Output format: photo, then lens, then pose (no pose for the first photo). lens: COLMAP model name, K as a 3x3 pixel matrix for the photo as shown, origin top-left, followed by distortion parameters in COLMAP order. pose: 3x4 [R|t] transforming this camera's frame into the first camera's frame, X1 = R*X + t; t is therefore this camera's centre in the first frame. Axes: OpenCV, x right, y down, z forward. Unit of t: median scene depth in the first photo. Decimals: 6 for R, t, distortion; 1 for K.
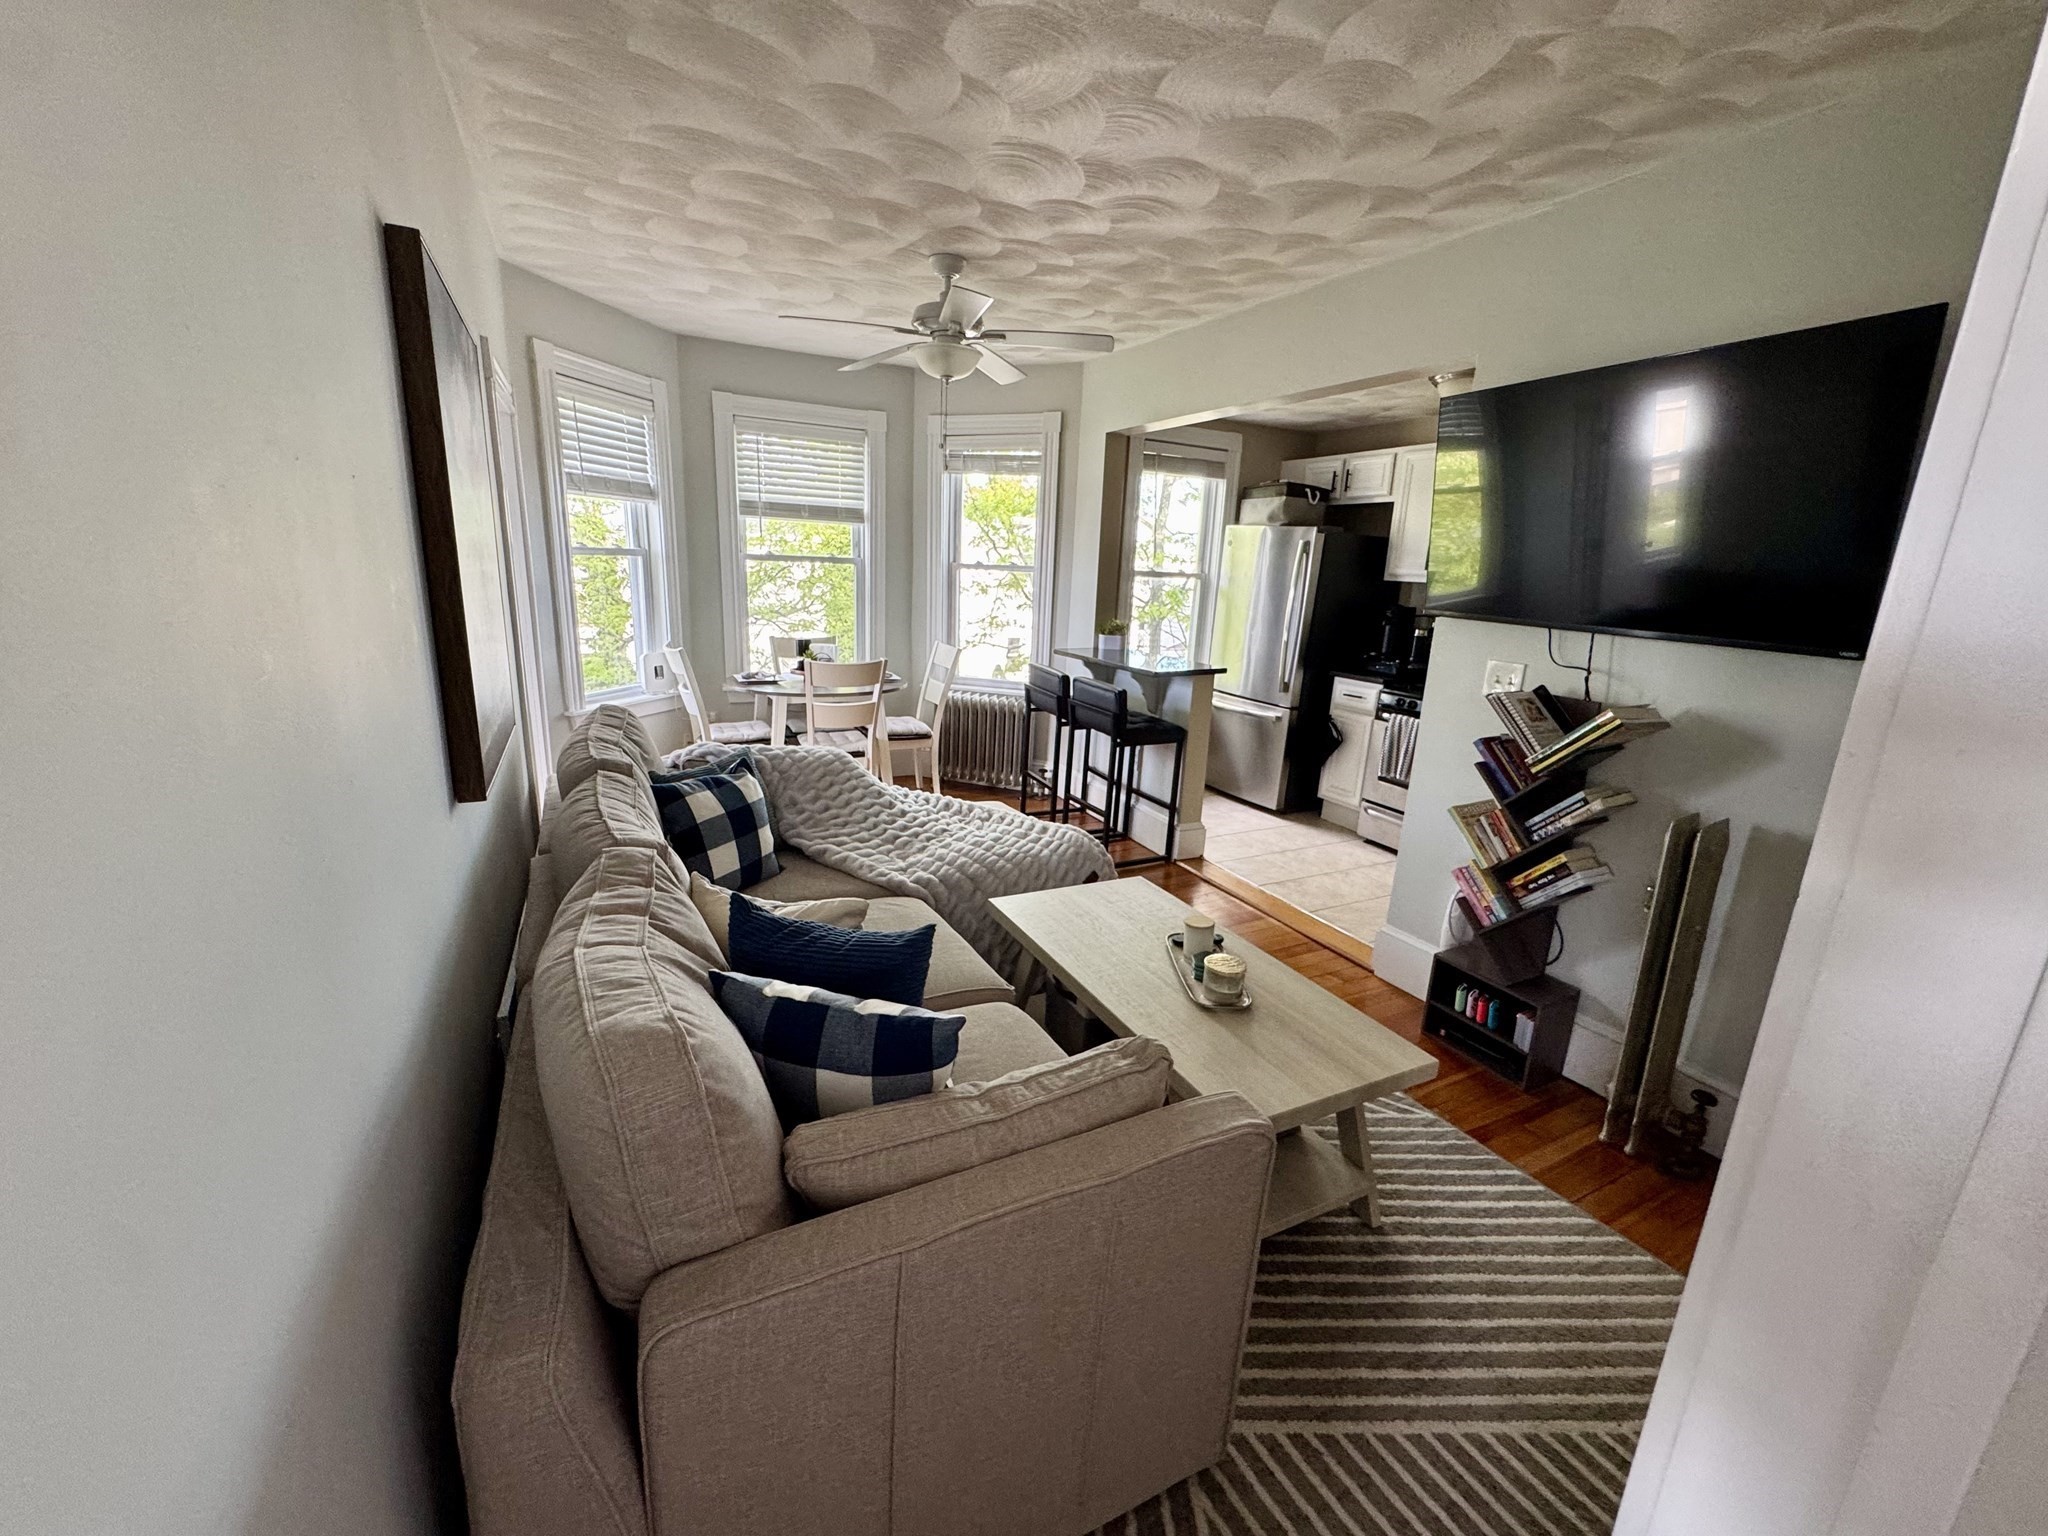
lens RADIAL K [[820.5, 0, 1024.3], [0, 820.5, 762.1], [0, 0, 1]] dist [-0.002251, 0.000636]
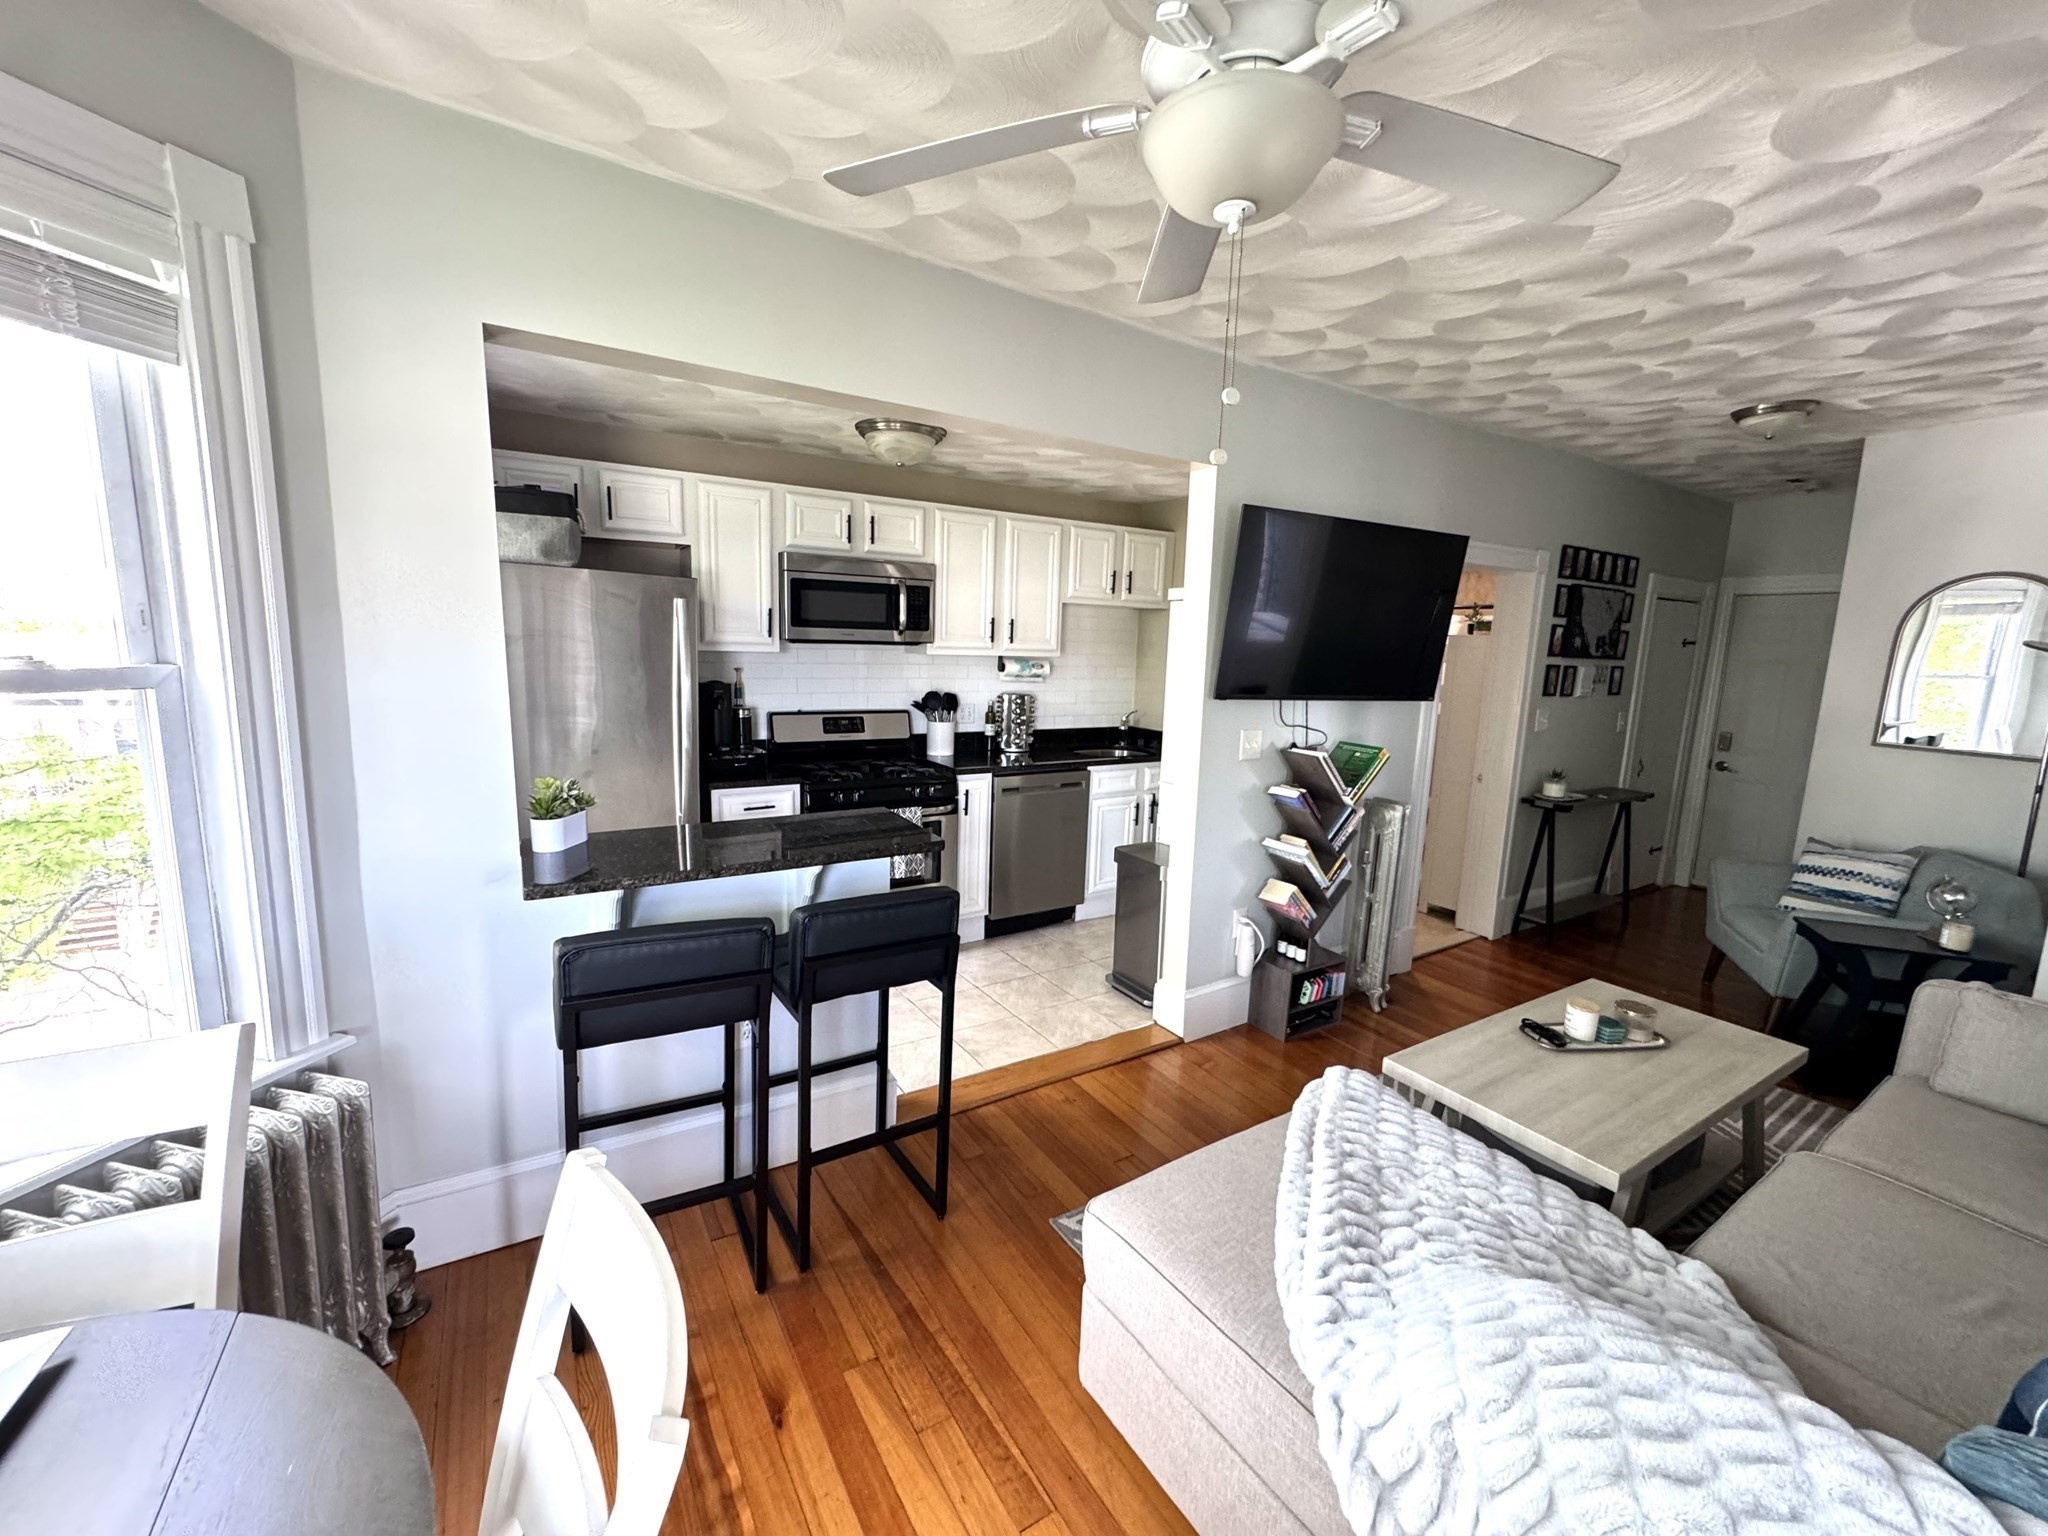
lens RADIAL K [[820.5, 0, 1021.8], [0, 820.5, 768.4], [0, 0, 1]] dist [-0.002251, 0.000636]
pose [[-0.088093, -0.205020, 0.974785, -0.330941], [0.201095, 0.954781, 0.218985, -0.227261], [-0.975603, 0.215316, -0.042881, 0.783669]]
